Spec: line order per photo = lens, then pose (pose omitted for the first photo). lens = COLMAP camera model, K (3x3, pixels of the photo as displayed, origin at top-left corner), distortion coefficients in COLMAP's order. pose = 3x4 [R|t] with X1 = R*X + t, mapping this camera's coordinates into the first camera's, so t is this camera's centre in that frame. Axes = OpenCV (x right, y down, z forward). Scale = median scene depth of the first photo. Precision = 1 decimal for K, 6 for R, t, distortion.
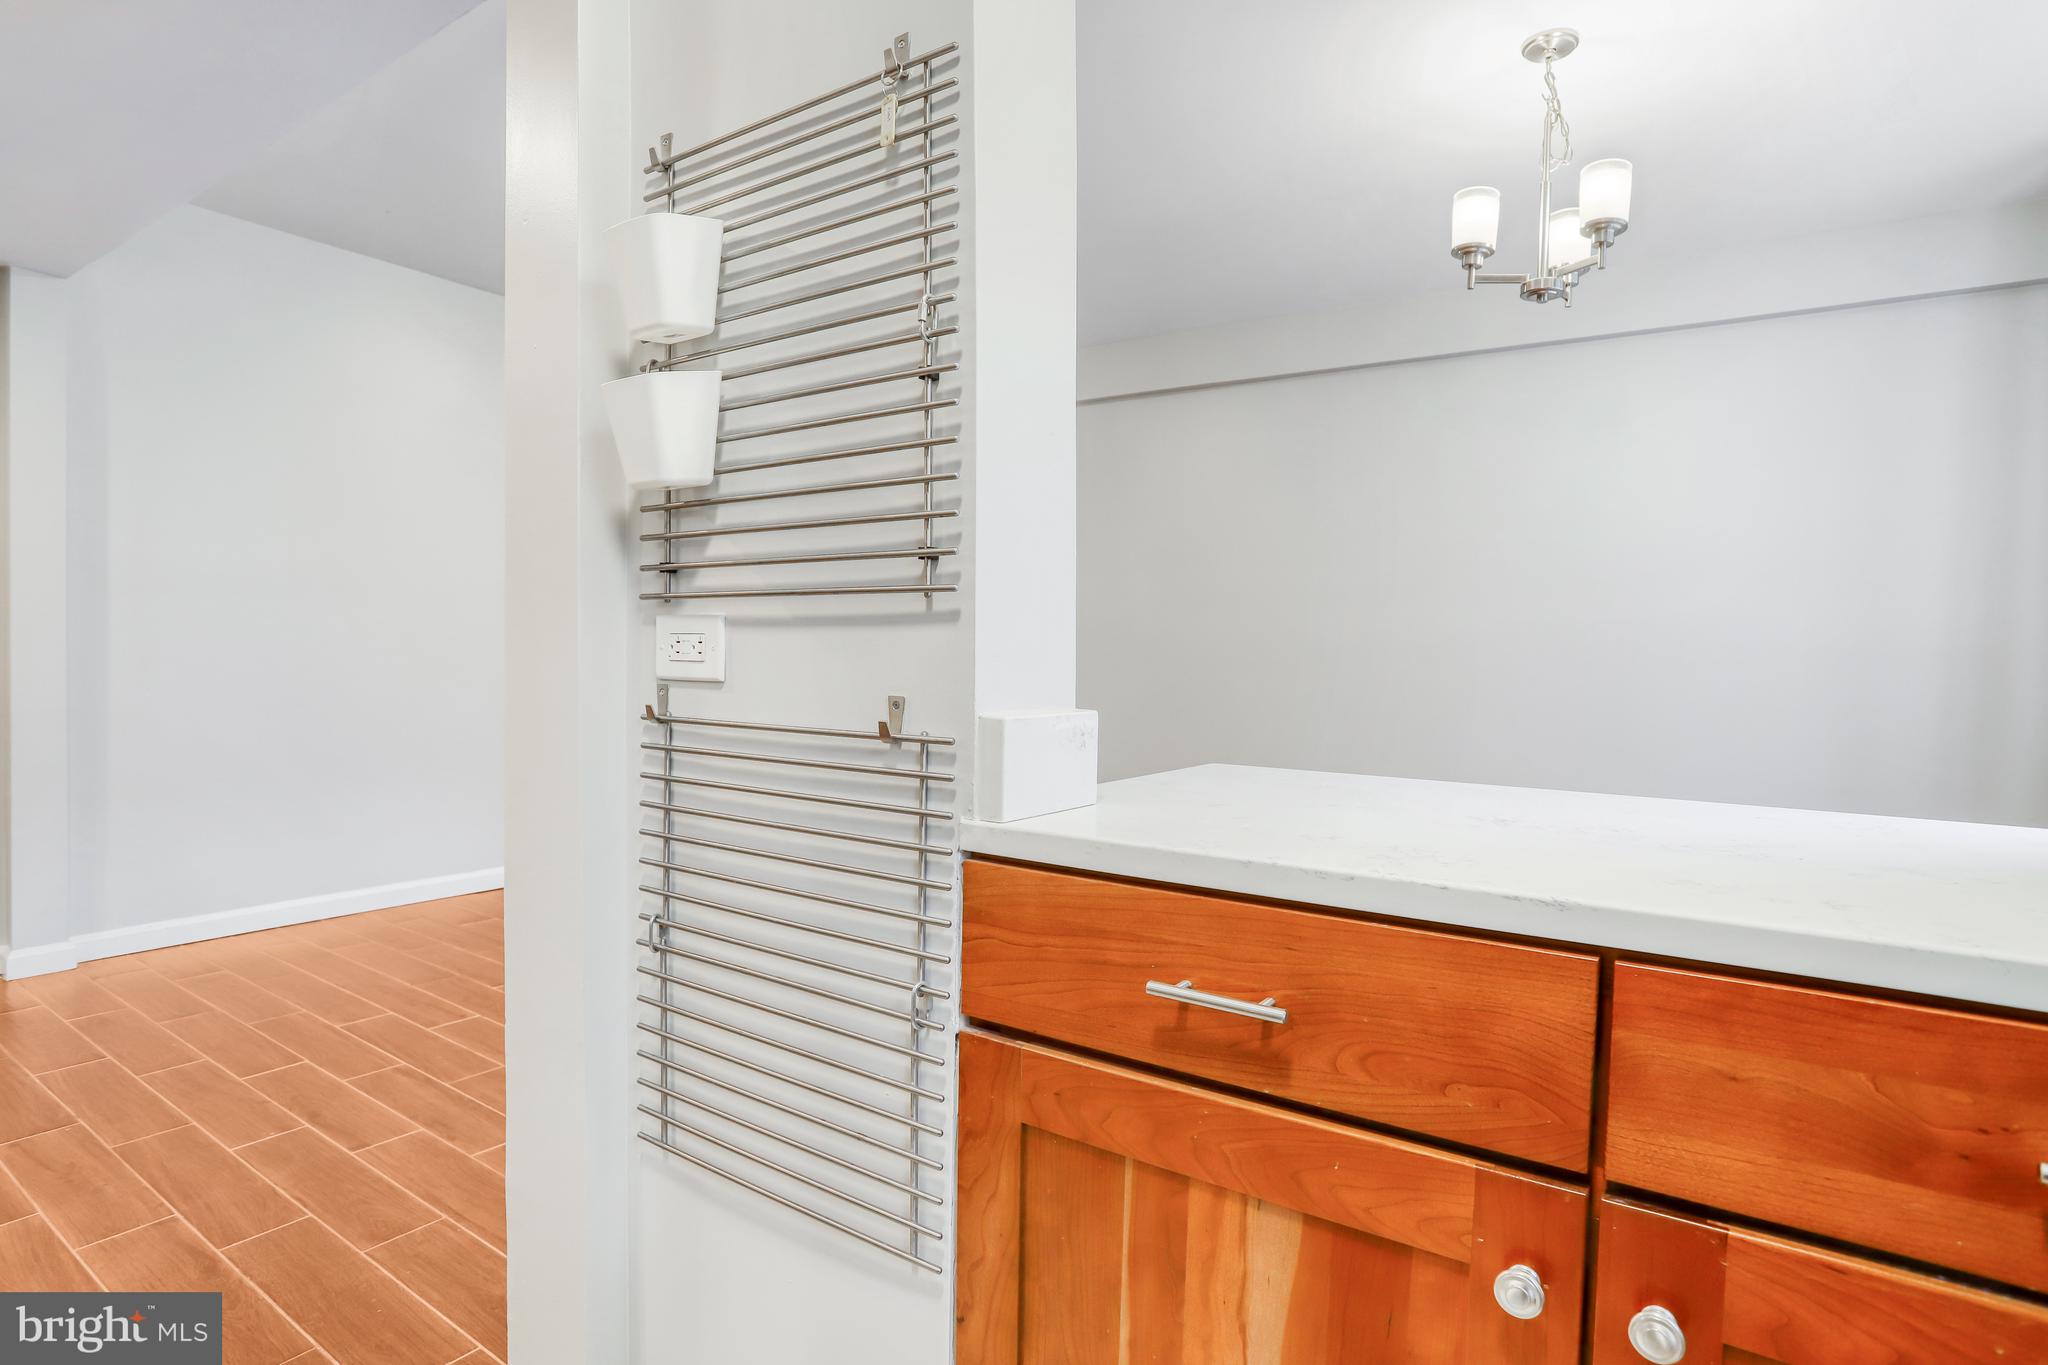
lens RADIAL K [[1061.3, 0, 1019.4], [0, 1061.3, 648.1], [0, 0, 1]] dist [-0.071310, 0.029881]
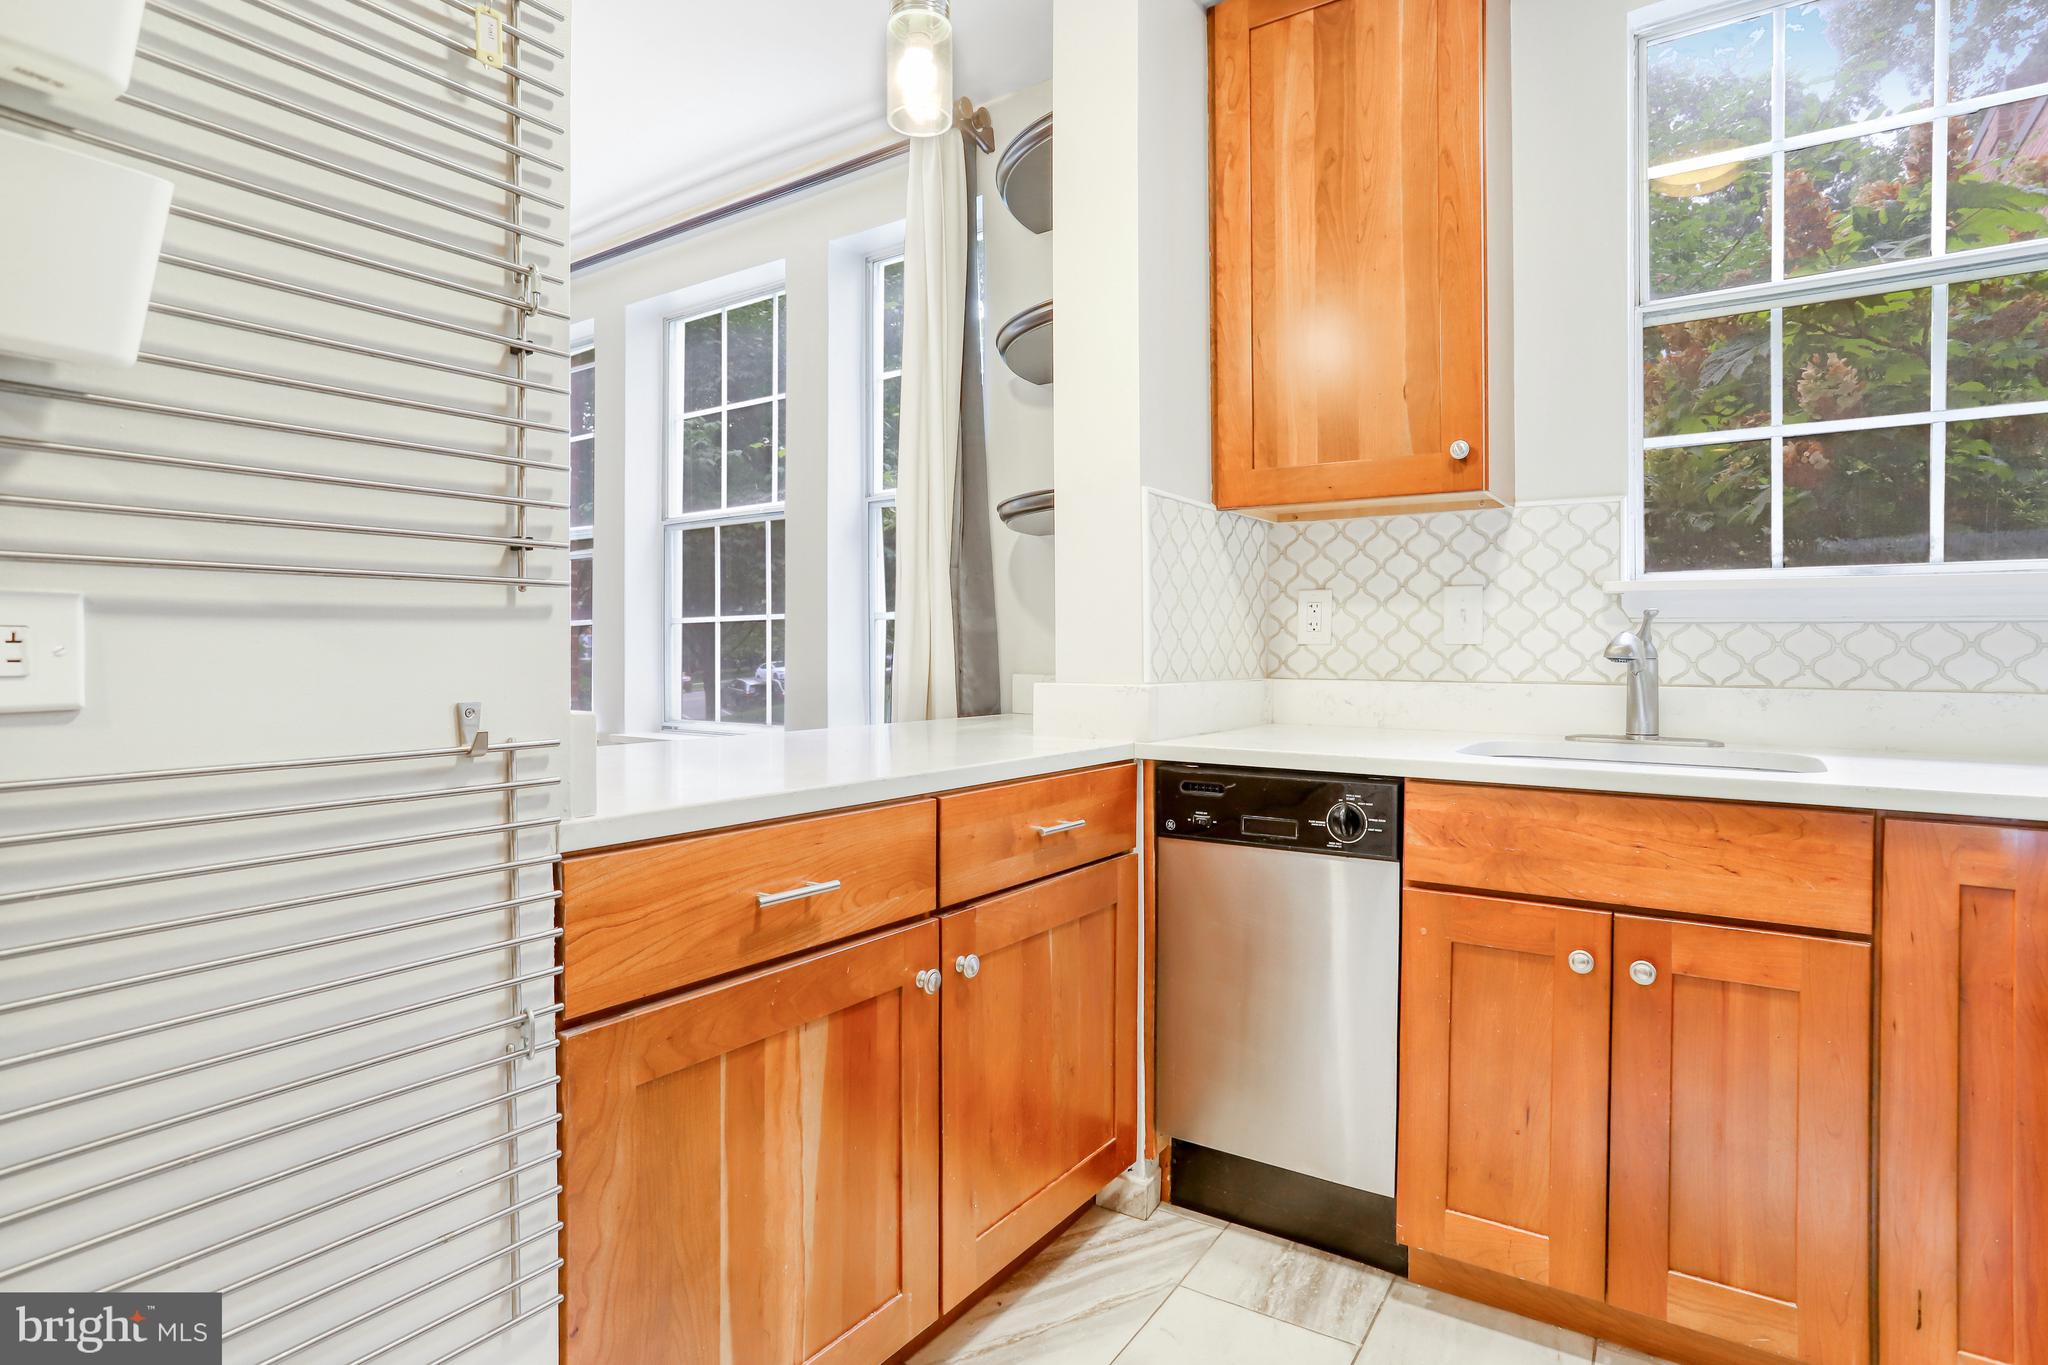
lens RADIAL K [[1061.3, 0, 1019.4], [0, 1061.3, 648.1], [0, 0, 1]] dist [-0.071310, 0.029881]
pose [[0.004276, -0.017116, 0.999844, -0.987028], [-0.005603, 0.999837, 0.017140, -0.016427], [-0.999975, -0.005675, 0.004180, 0.561859]]
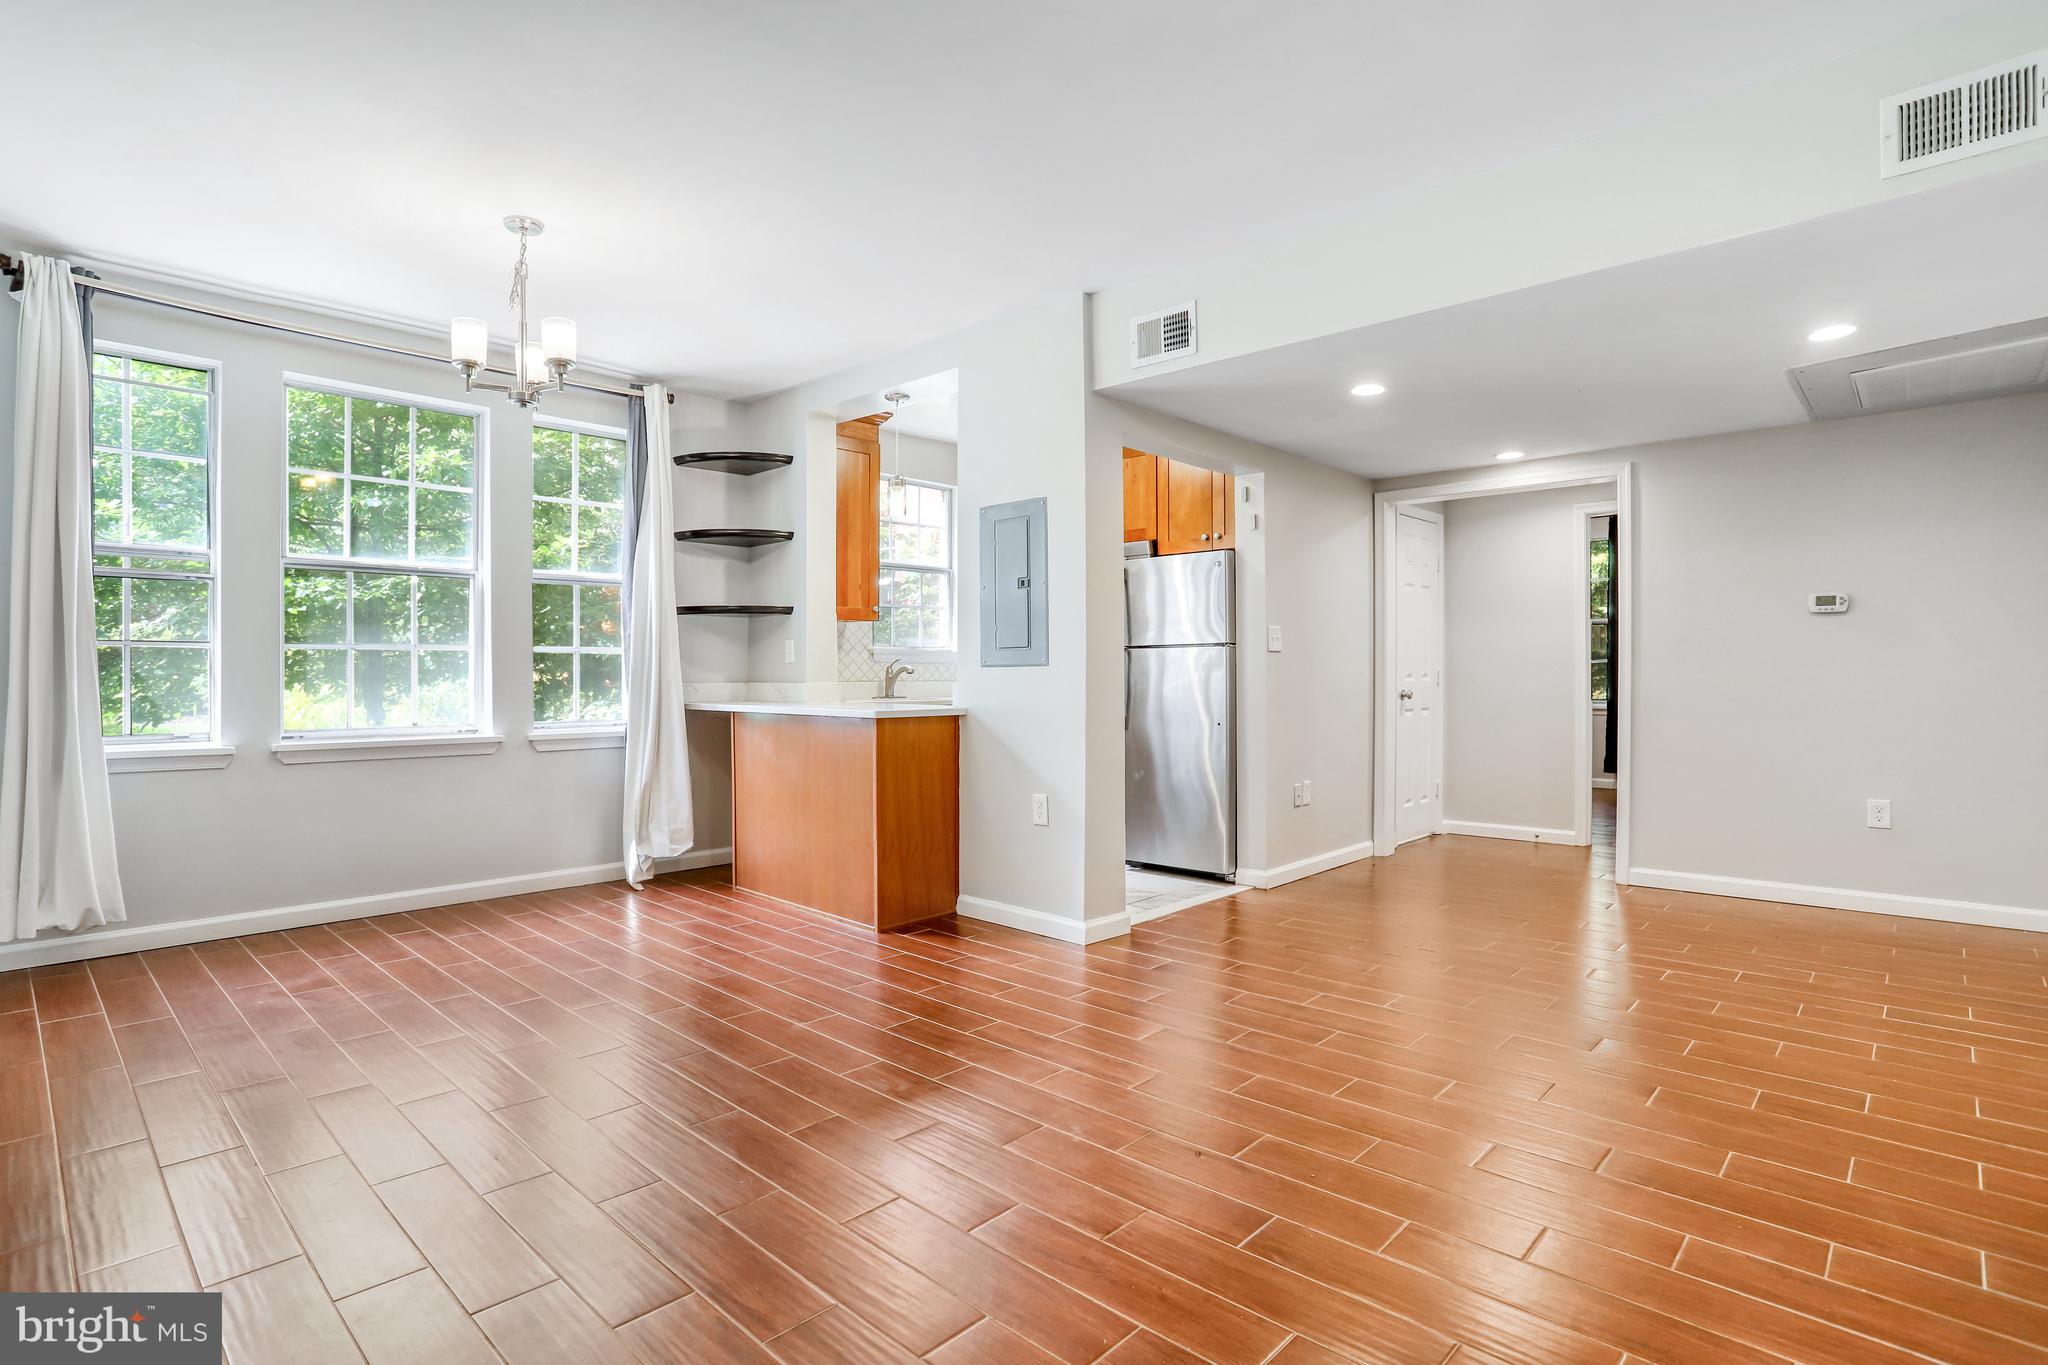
lens RADIAL K [[1010.5, 0, 1019.4], [0, 1010.5, 691.6], [0, 0, 1]] dist [-0.094274, 0.045406]
pose [[-0.987628, -0.020065, 0.155528, -0.846795], [-0.017282, 0.999666, 0.019221, 0.008584], [-0.155862, 0.016296, -0.987644, 5.233442]]
